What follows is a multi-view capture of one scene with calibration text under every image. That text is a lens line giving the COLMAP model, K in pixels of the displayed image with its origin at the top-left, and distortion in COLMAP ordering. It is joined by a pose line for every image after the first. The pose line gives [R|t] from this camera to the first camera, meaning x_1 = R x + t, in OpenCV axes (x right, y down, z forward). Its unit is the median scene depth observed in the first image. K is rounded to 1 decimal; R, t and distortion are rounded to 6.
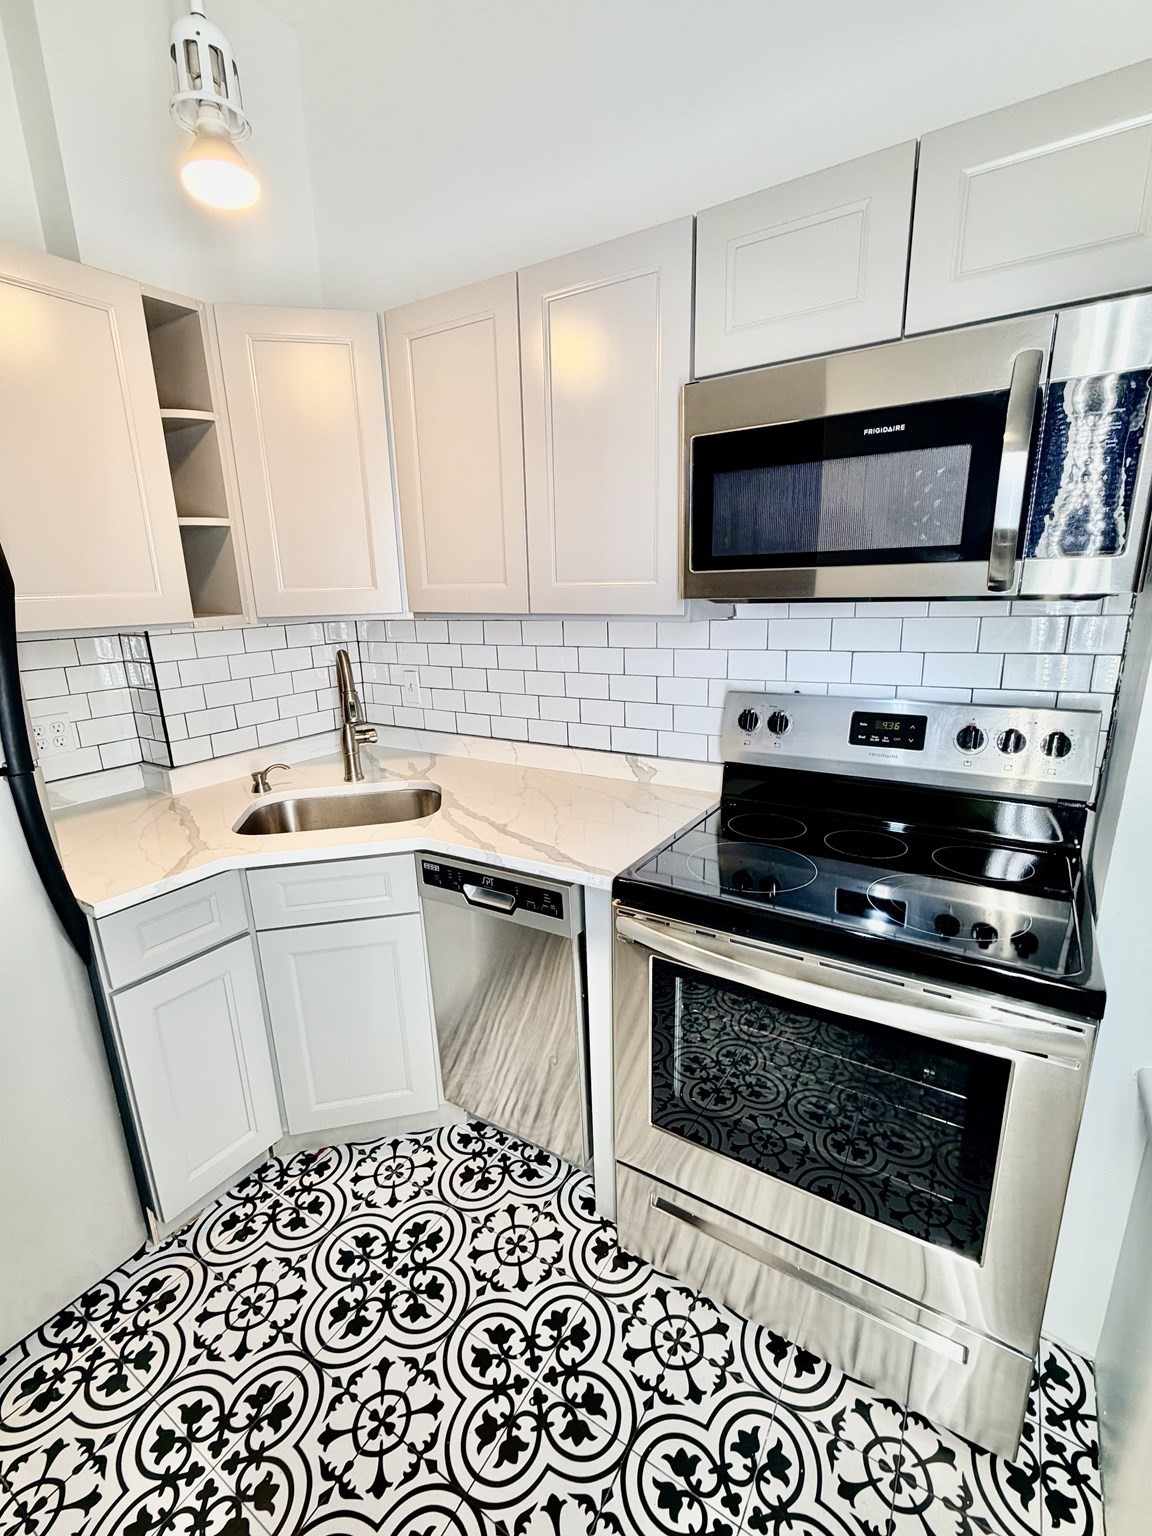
lens RADIAL K [[675.8, 0, 576.0], [0, 675.8, 768.0], [0, 0, 1]] dist [0.002817, -0.000343]
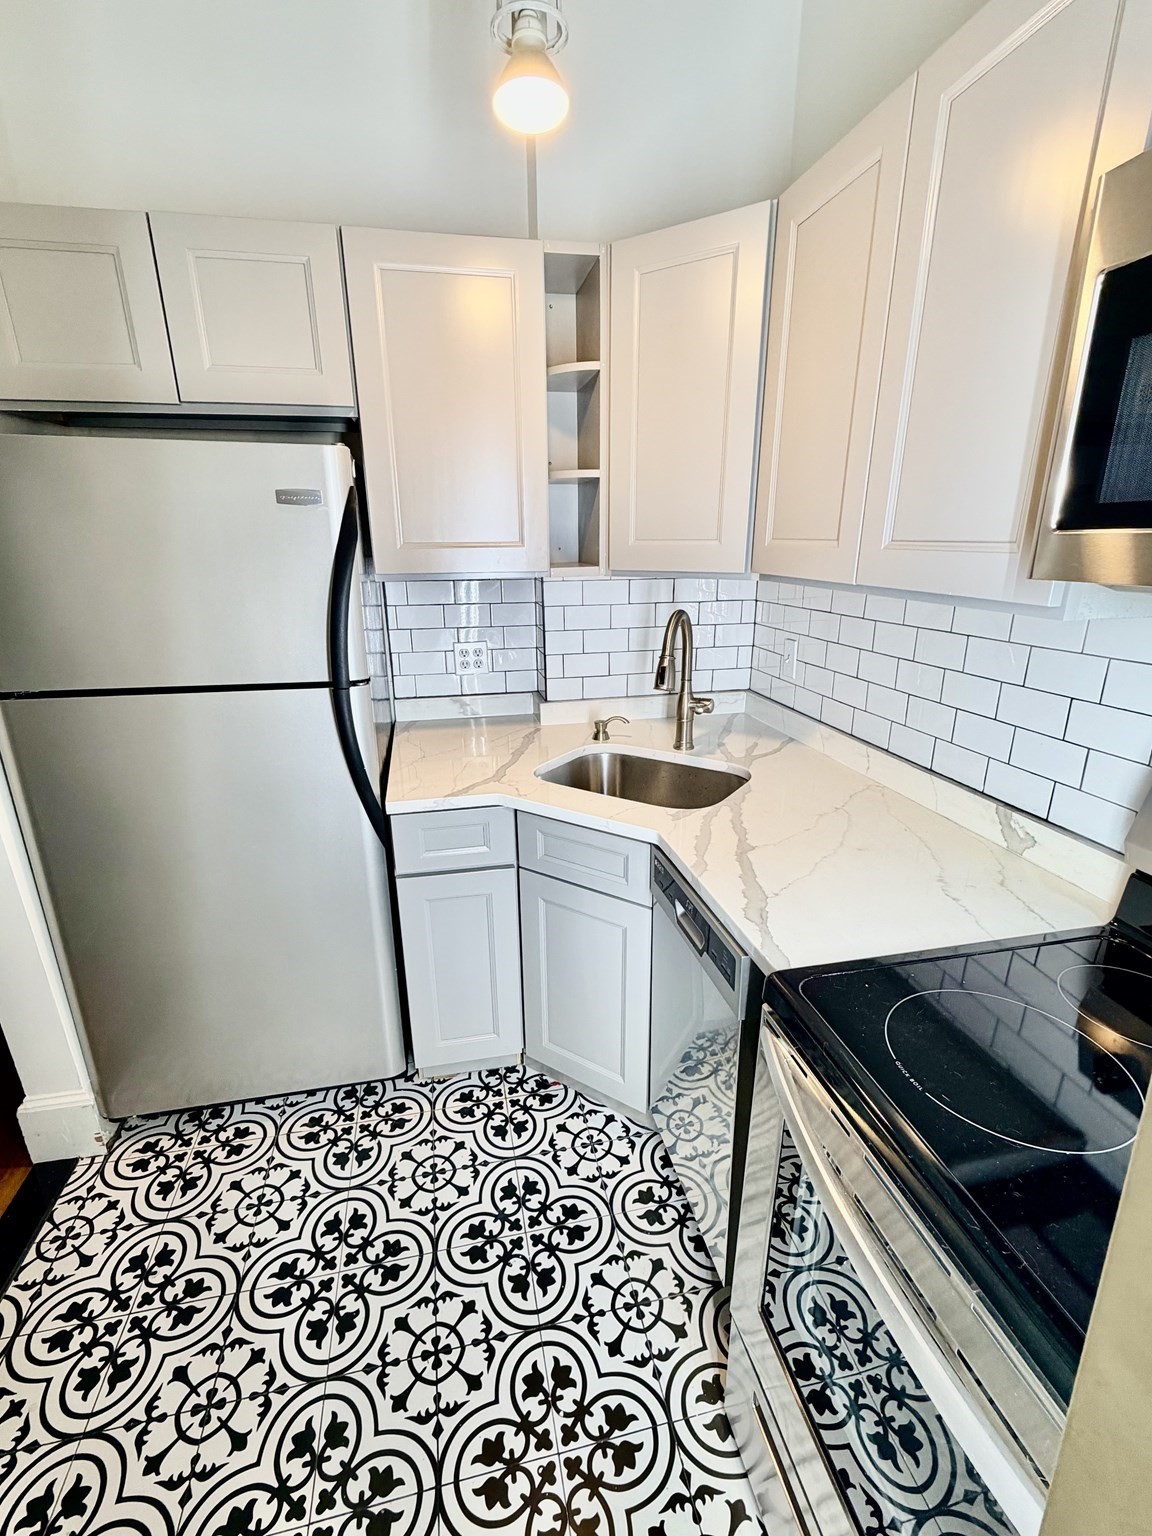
lens RADIAL K [[675.8, 0, 576.0], [0, 675.8, 768.0], [0, 0, 1]] dist [0.002817, -0.000343]
pose [[0.705108, 0.245435, -0.665270, 0.239467], [-0.196533, 0.969077, 0.149215, -0.080277], [0.681320, 0.025534, 0.731540, 0.246303]]
